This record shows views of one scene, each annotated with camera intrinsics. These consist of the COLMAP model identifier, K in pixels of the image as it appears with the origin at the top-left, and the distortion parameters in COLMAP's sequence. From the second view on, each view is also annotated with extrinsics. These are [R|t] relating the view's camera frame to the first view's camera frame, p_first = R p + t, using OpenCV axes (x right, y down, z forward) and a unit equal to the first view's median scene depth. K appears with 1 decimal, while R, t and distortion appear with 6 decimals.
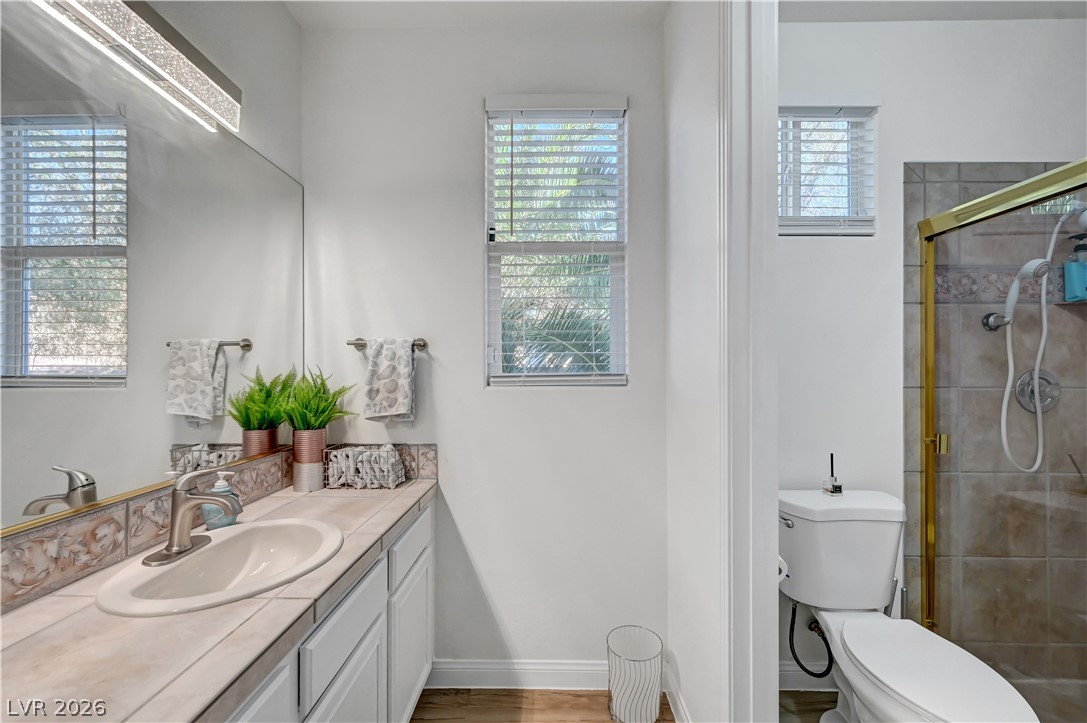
lens RADIAL K [[446.1, 0, 541.9], [0, 446.1, 360.6], [0, 0, 1]] dist [-0.000740, 0.001061]
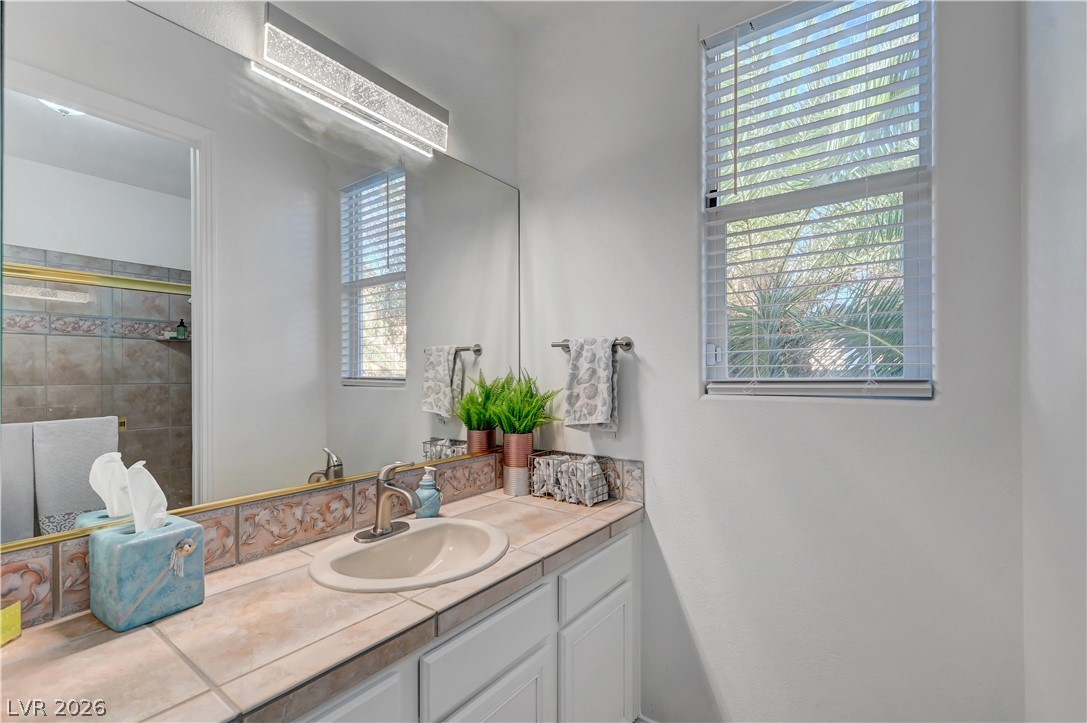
lens RADIAL K [[485.2, 0, 542.5], [0, 485.2, 367.8], [0, 0, 1]] dist [-0.001272, -0.000020]
pose [[0.810193, -0.006096, -0.586131, 0.190401], [0.011939, 0.999910, 0.006104, 0.003289], [0.586042, -0.011943, 0.810193, 0.192085]]
